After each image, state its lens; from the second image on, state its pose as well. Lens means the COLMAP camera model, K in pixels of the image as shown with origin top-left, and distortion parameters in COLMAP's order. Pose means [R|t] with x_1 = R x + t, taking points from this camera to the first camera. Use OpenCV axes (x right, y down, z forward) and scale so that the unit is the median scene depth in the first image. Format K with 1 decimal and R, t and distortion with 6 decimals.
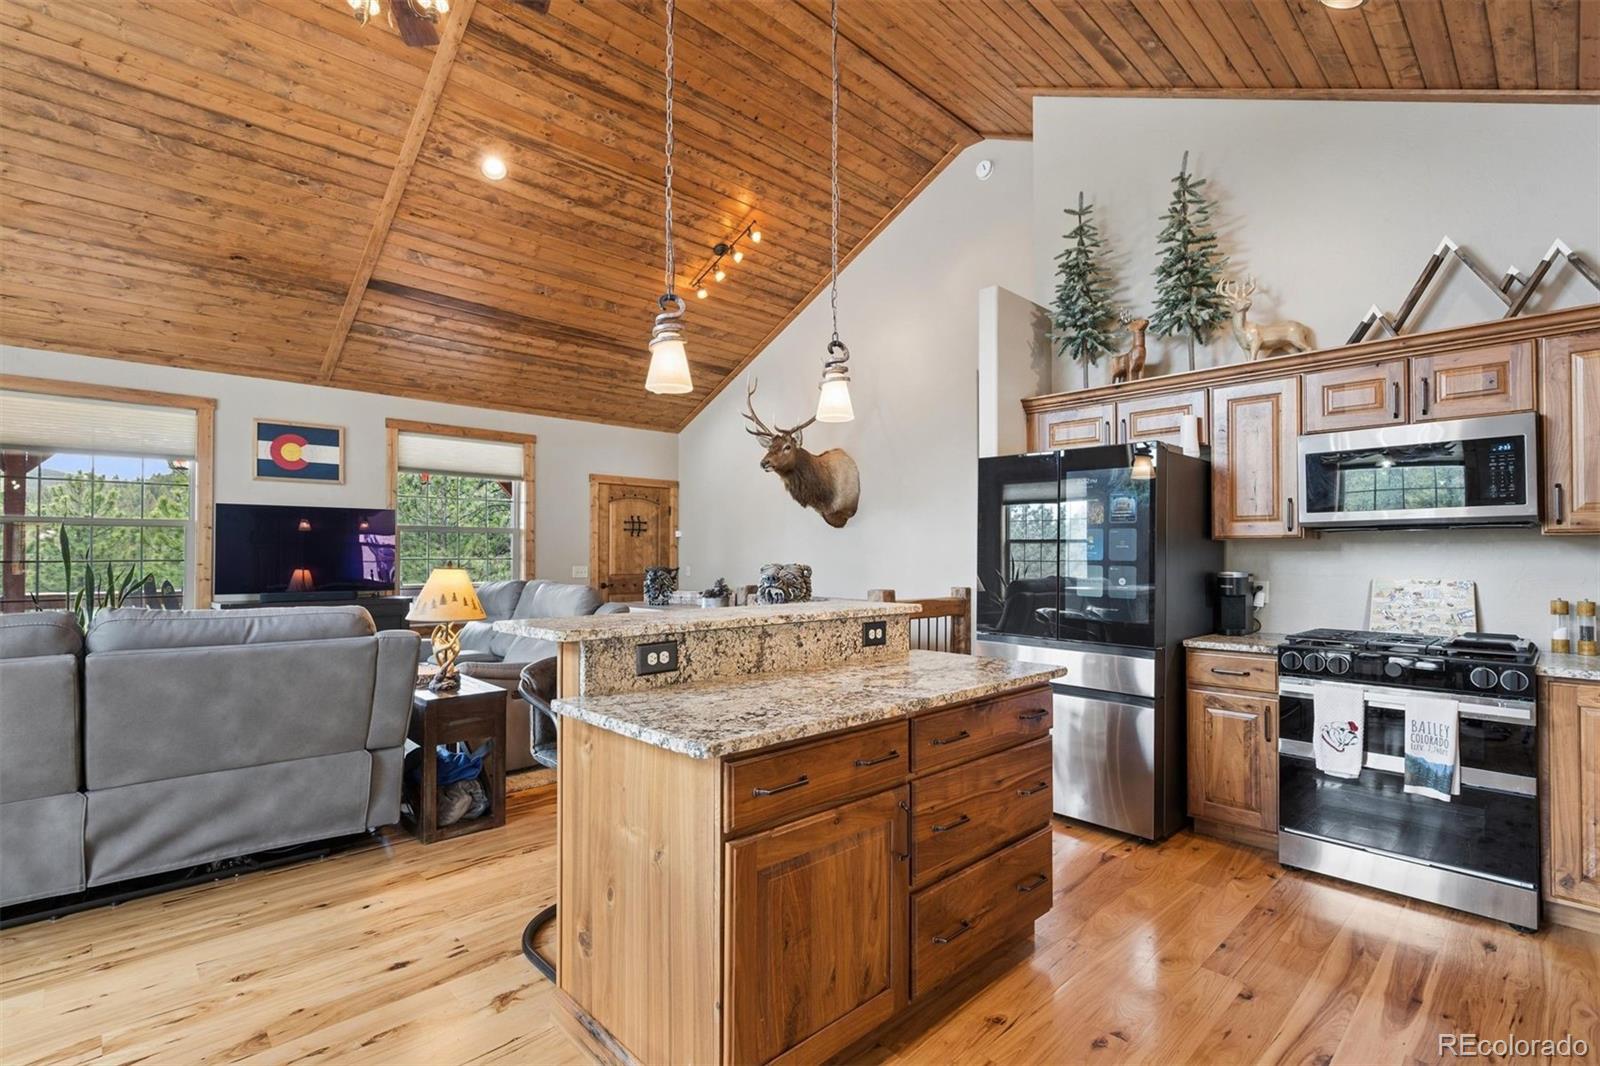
lens RADIAL K [[744.9, 0, 806.7], [0, 744.9, 531.0], [0, 0, 1]] dist [0.000320, 0.000278]
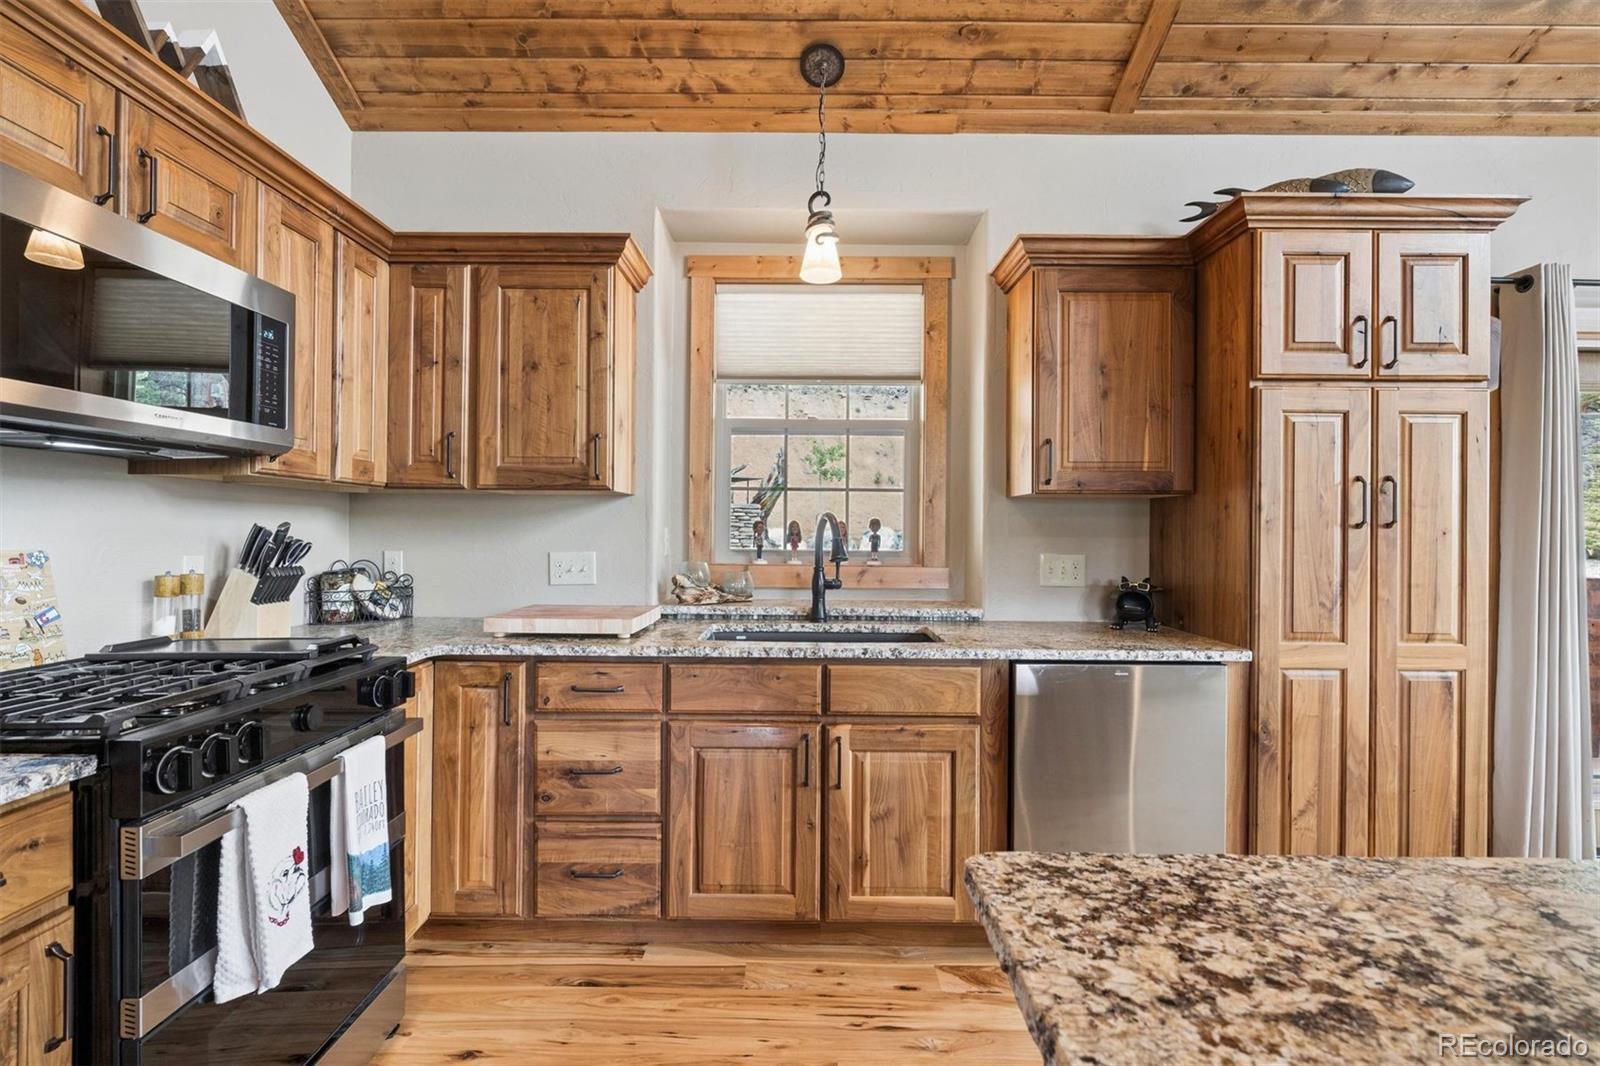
lens RADIAL K [[752.2, 0, 800.0], [0, 752.2, 533.0], [0, 0, 1]] dist [-0.001813, -0.000059]
pose [[-0.709556, -0.012491, 0.704538, 0.159679], [-0.031469, 0.999407, -0.013975, 0.049934], [-0.703946, -0.032087, -0.709529, 1.107511]]
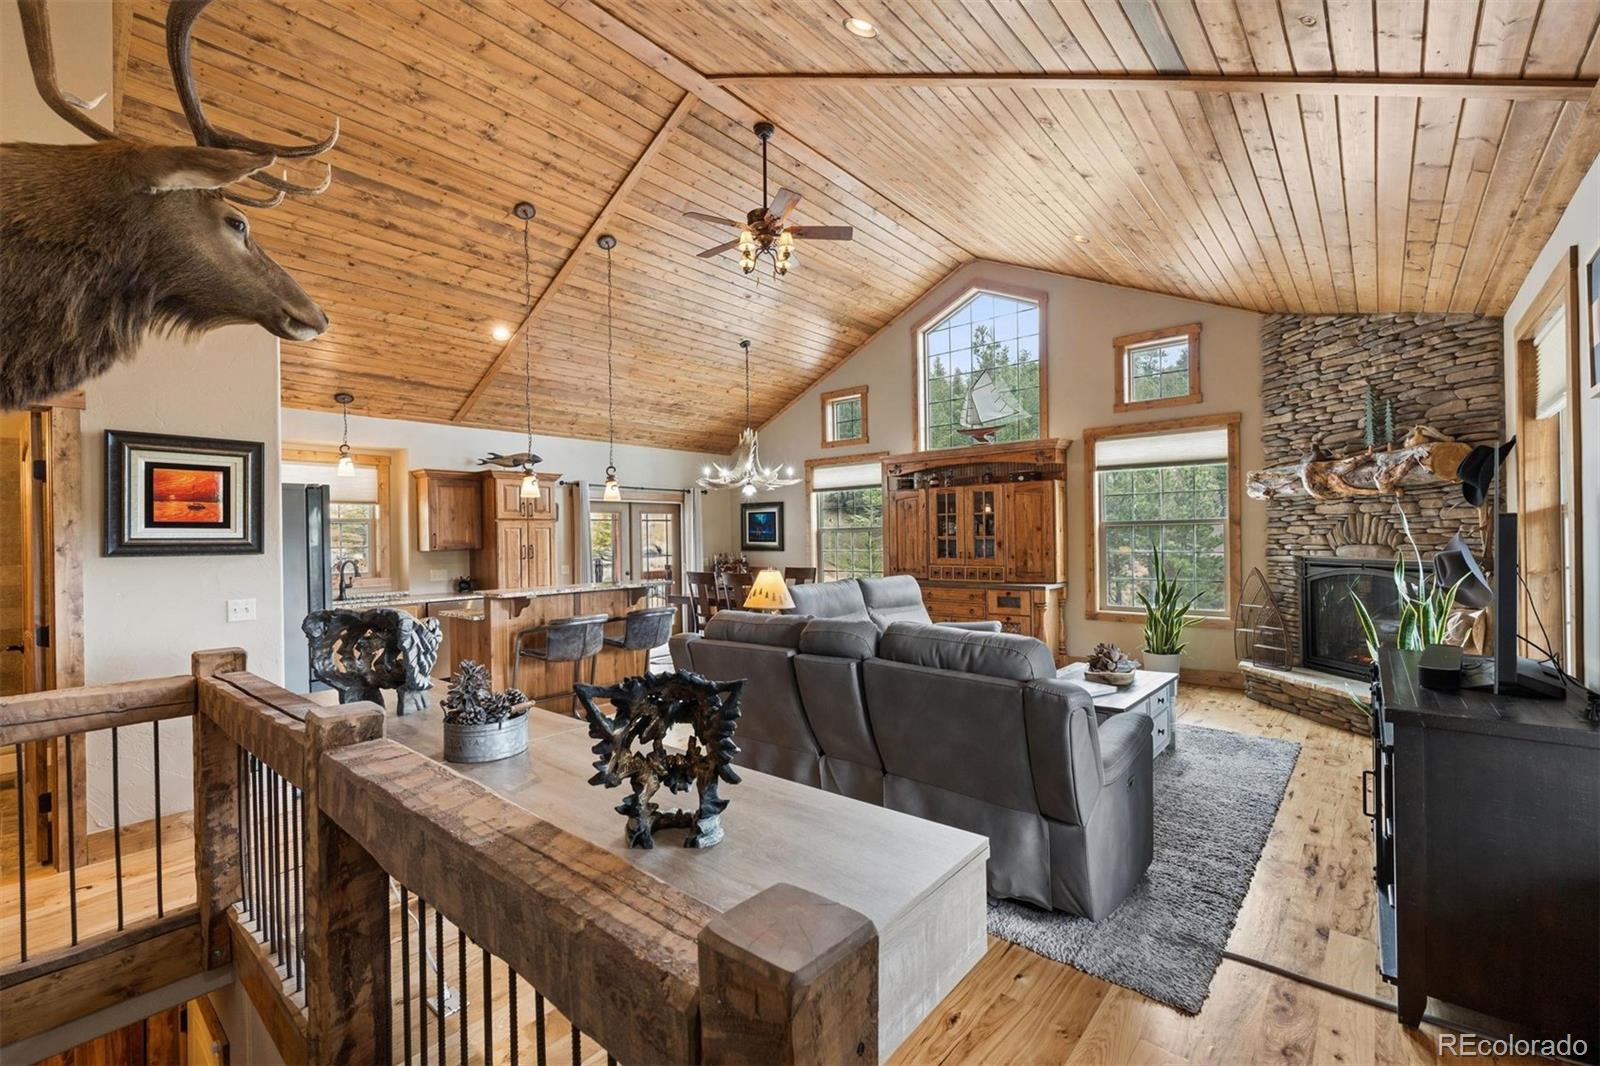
lens RADIAL K [[676.1, 0, 800.0], [0, 676.1, 533.0], [0, 0, 1]] dist [-0.000710, -0.000087]
pose [[-0.996503, 0.013484, -0.082461, -0.528708], [0.016451, 0.999238, -0.035400, 0.026171], [0.081921, -0.036633, -0.995965, 2.797611]]
